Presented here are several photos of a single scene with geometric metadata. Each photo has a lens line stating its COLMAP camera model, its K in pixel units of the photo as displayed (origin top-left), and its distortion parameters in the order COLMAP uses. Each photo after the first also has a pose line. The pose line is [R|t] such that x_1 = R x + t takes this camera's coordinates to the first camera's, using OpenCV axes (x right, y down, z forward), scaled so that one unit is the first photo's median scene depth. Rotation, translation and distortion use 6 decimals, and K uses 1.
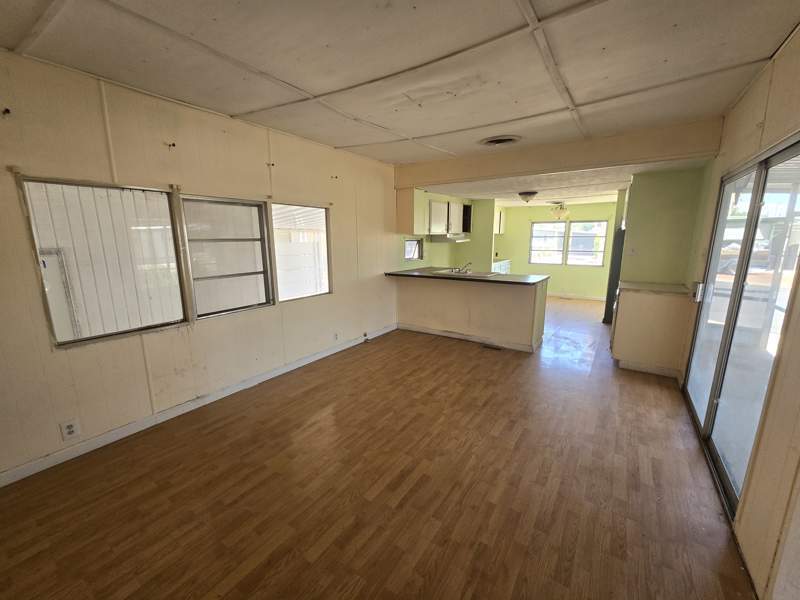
lens RADIAL K [[319.5, 0, 404.0], [0, 319.5, 304.6], [0, 0, 1]] dist [0.002899, 0.000313]
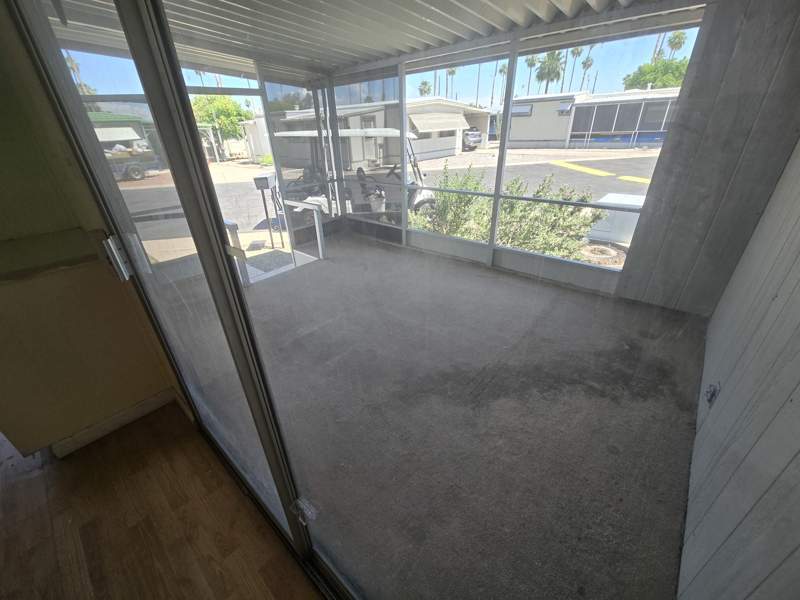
lens RADIAL K [[319.5, 0, 402.5], [0, 319.5, 301.4], [0, 0, 1]] dist [0.002899, 0.000313]
pose [[0.104717, -0.466504, 0.878298, 0.535133], [0.224870, 0.871388, 0.436023, -0.086240], [-0.968745, 0.151844, 0.196152, 0.531029]]
